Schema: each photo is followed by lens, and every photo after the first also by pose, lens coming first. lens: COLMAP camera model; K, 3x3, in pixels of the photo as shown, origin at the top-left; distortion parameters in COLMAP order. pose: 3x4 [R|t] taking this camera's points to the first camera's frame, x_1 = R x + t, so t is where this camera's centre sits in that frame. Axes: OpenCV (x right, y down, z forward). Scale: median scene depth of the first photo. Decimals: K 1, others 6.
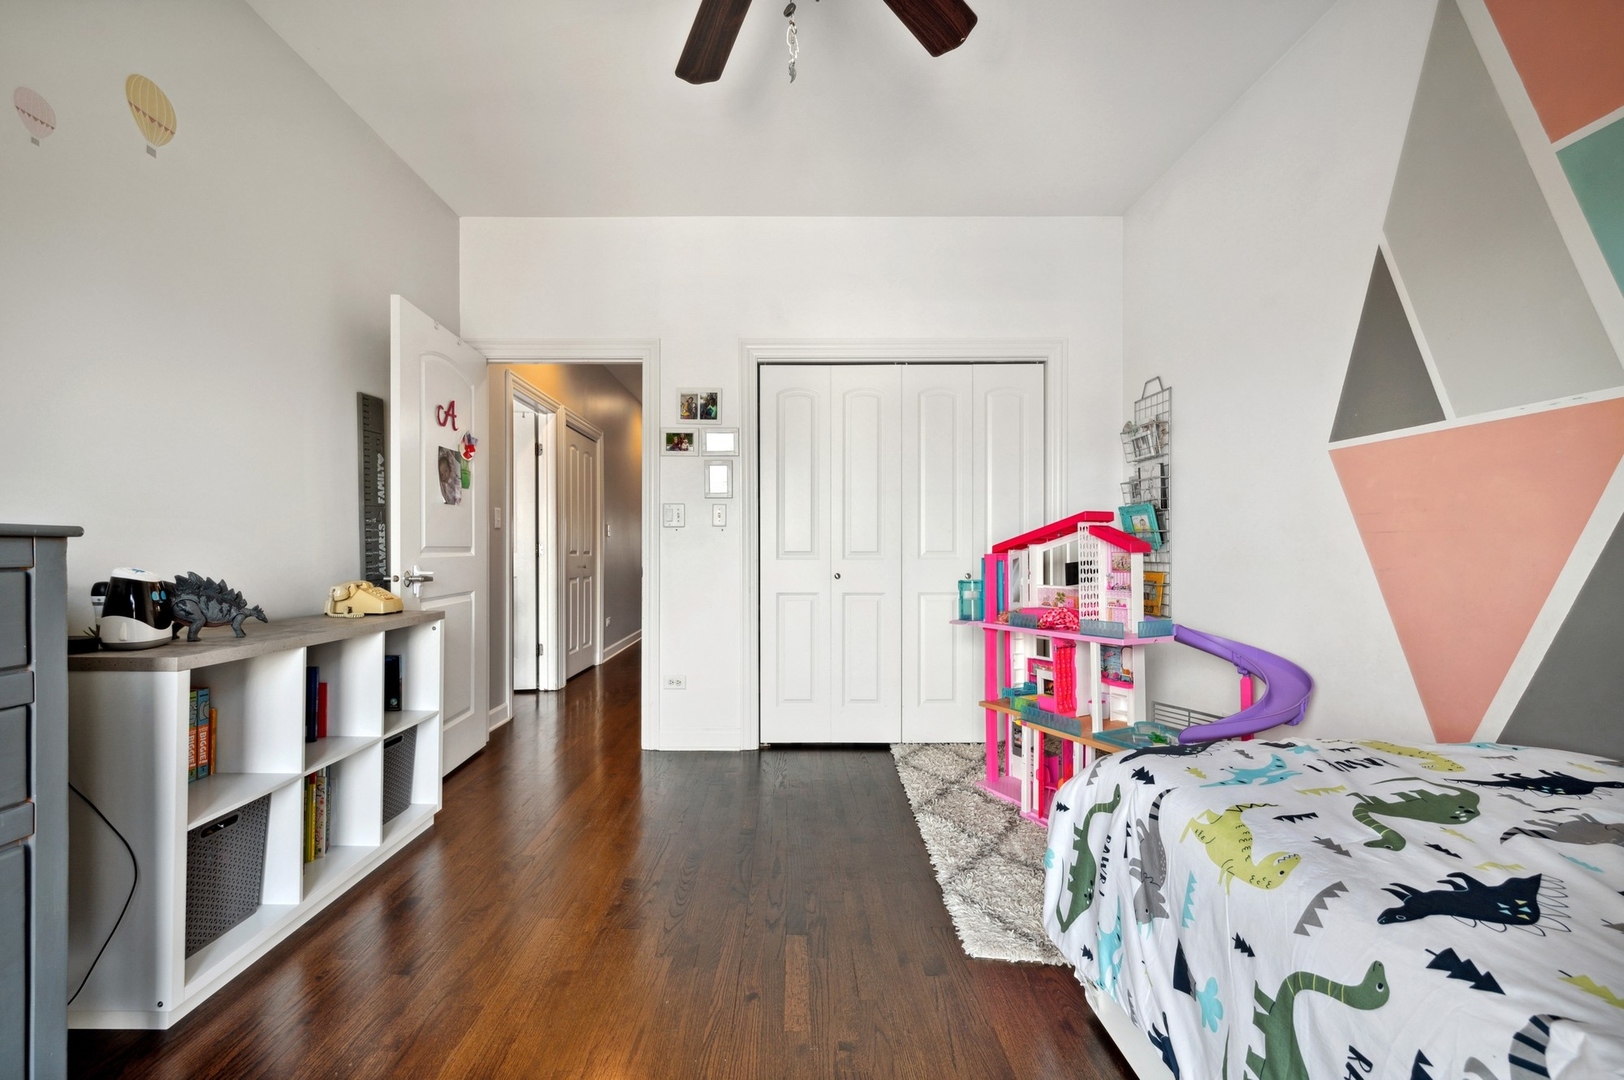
lens RADIAL K [[671.8, 0, 767.7], [0, 671.8, 547.1], [0, 0, 1]] dist [0.098854, -0.000008]
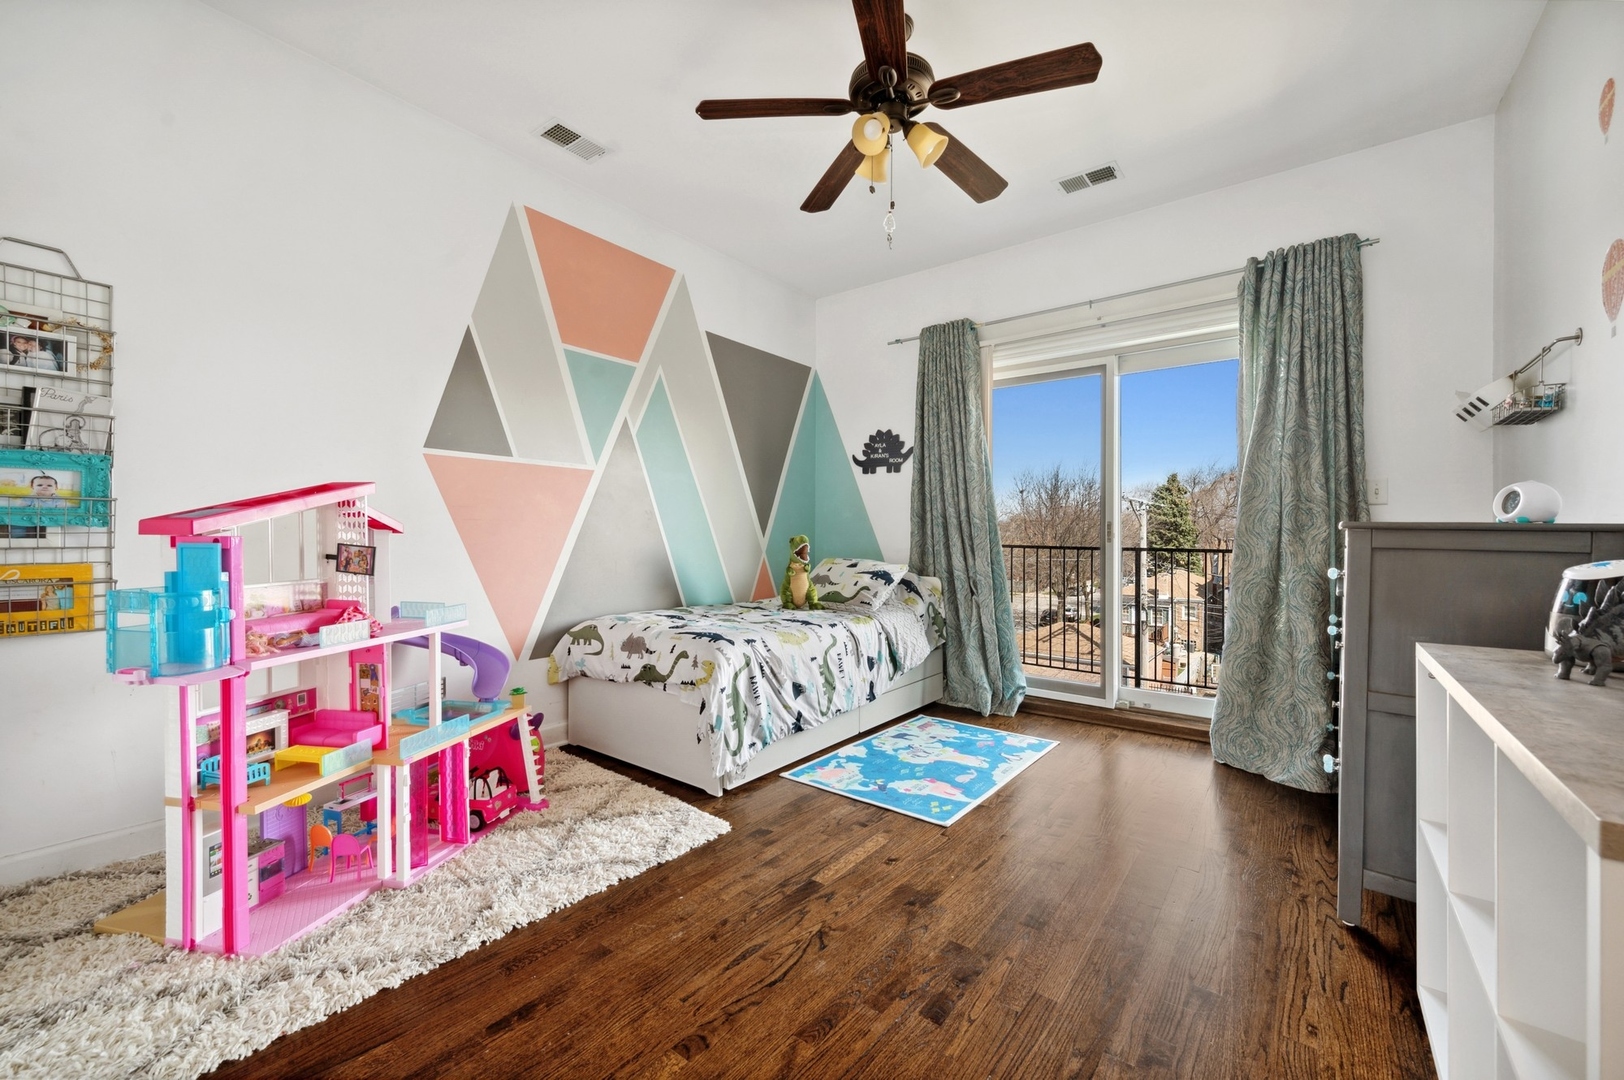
lens RADIAL K [[639.0, 0, 811.1], [0, 639.0, 537.5], [0, 0, 1]] dist [-0.001279, -0.000216]
pose [[-0.806497, -0.003244, 0.591229, -0.487764], [-0.005131, 0.999986, -0.001511, 0.014357], [-0.591216, -0.004252, -0.806502, 1.631259]]
